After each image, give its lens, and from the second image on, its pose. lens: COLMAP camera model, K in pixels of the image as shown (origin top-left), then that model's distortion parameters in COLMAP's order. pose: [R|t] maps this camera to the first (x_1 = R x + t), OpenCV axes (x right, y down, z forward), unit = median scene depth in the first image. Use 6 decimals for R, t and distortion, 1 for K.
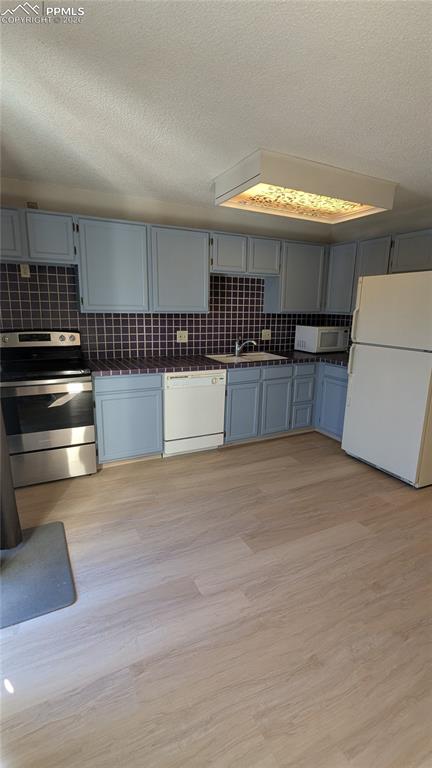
lens RADIAL K [[359.7, 0, 216.0], [0, 359.7, 384.0], [0, 0, 1]] dist [-0.003197, -0.000206]
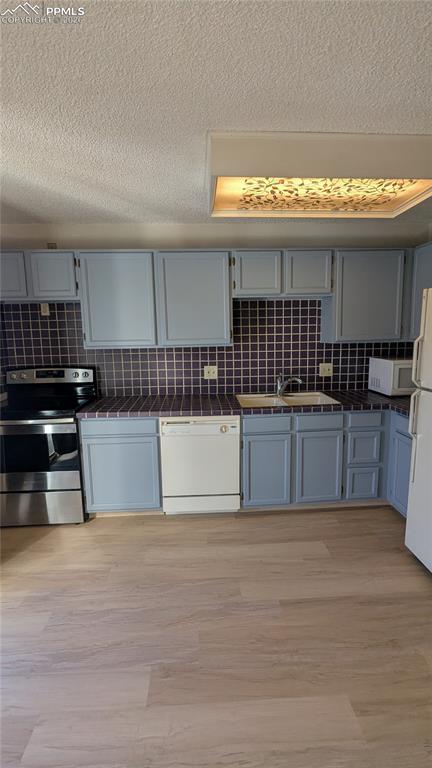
lens RADIAL K [[359.7, 0, 216.0], [0, 359.7, 384.0], [0, 0, 1]] dist [-0.003197, -0.000206]
pose [[0.916539, 0.024719, -0.399181, 0.302822], [-0.051870, 0.997005, -0.057358, -0.063397], [0.396568, 0.073277, 0.915076, 0.248157]]
